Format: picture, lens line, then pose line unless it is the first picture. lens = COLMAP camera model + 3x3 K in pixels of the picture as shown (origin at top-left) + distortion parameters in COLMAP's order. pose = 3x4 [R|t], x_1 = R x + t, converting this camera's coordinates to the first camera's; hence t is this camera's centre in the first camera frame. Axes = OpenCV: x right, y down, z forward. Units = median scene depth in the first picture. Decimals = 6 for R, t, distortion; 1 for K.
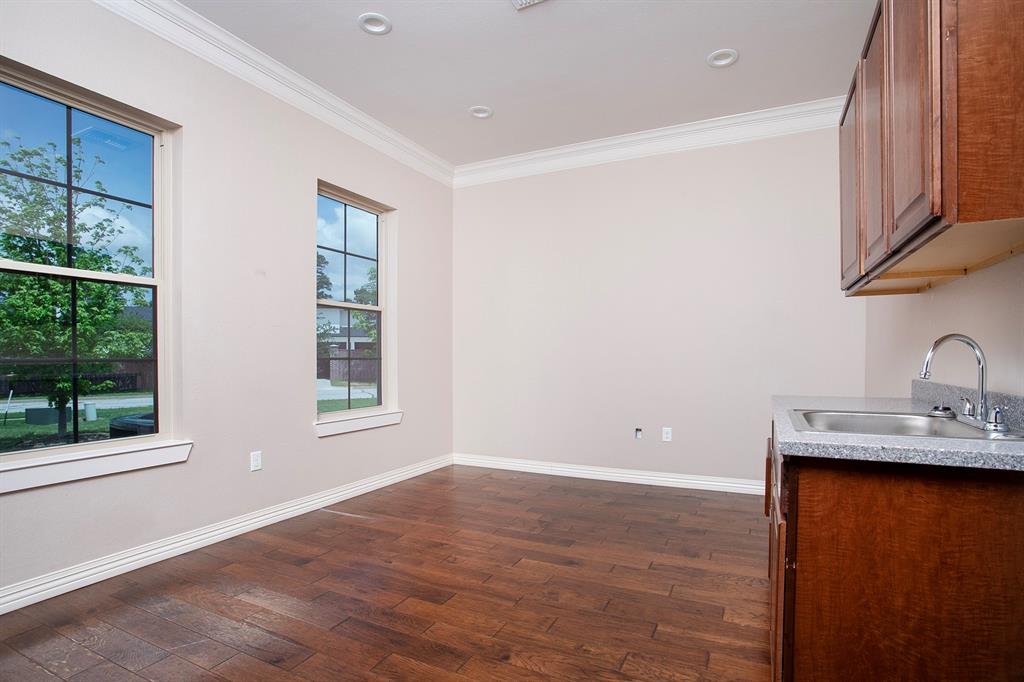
lens RADIAL K [[518.6, 0, 512.0], [0, 518.6, 341.0], [0, 0, 1]] dist [-0.000850, 0.000099]
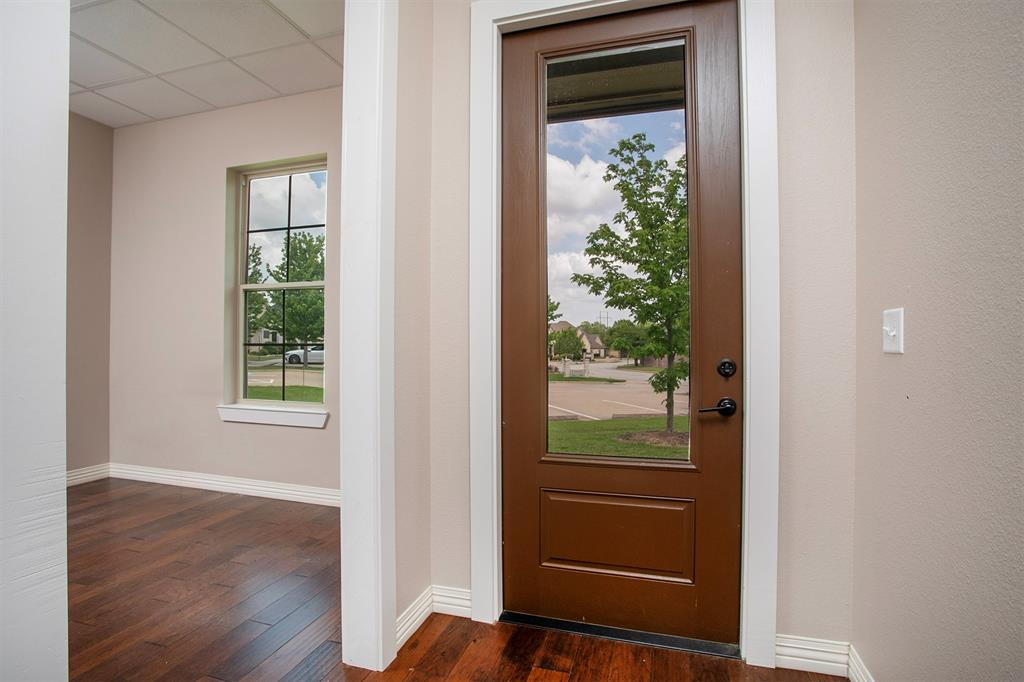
lens RADIAL K [[518.6, 0, 512.0], [0, 518.6, 341.0], [0, 0, 1]] dist [-0.000850, 0.000099]
pose [[0.171357, -0.000914, -0.985209, 0.620829], [0.001626, 0.999998, -0.000645, 0.037250], [0.985208, -0.001491, 0.171358, 1.244994]]
